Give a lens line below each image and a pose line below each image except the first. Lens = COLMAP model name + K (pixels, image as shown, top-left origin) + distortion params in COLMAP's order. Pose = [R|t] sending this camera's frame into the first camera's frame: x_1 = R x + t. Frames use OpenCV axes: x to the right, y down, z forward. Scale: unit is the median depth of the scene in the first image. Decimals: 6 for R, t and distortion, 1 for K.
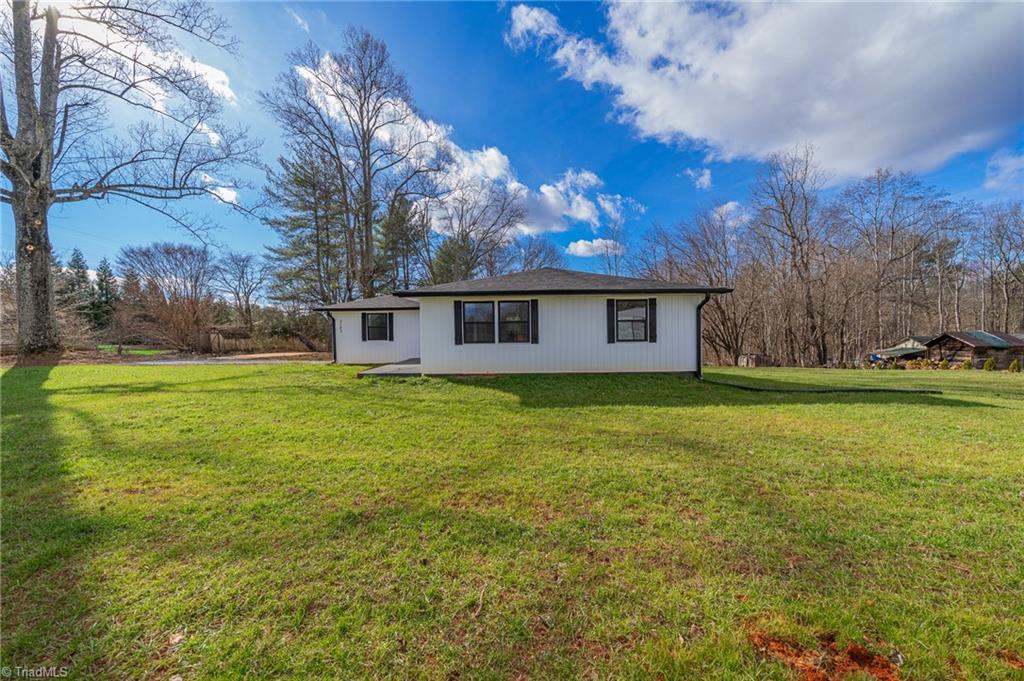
lens RADIAL K [[345.8, 0, 513.3], [0, 345.8, 335.5], [0, 0, 1]] dist [0.009902, -0.000132]
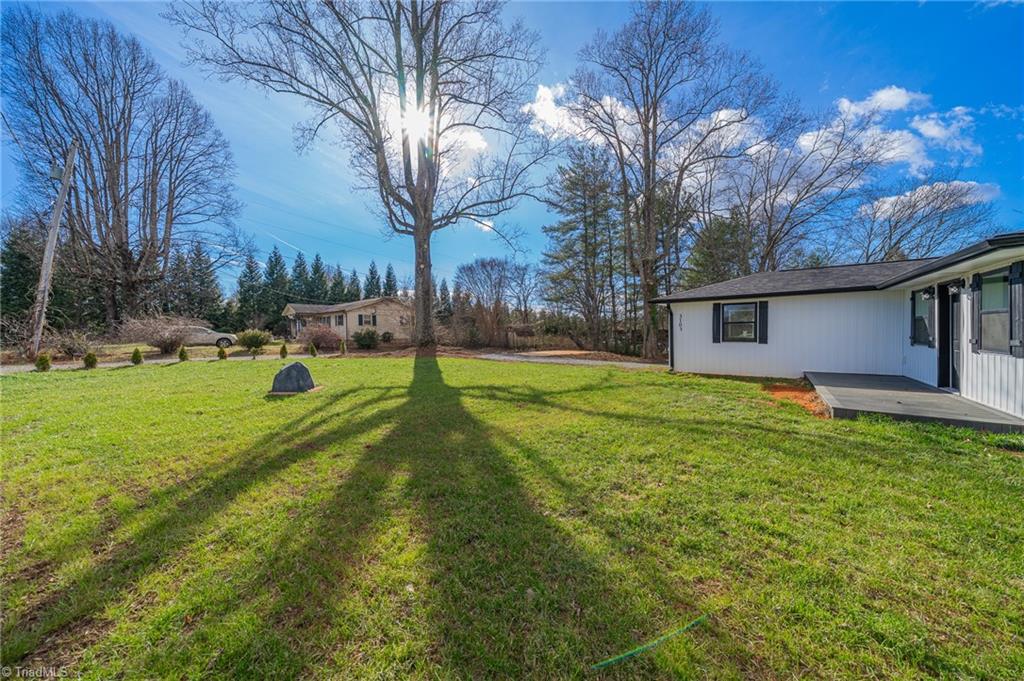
lens RADIAL K [[345.8, 0, 513.3], [0, 345.8, 335.5], [0, 0, 1]] dist [0.009902, -0.000132]
pose [[0.798044, 0.010372, -0.602510, -0.163275], [-0.008371, 0.999946, 0.006127, -0.000046], [0.602541, 0.000154, 0.798088, 0.088139]]
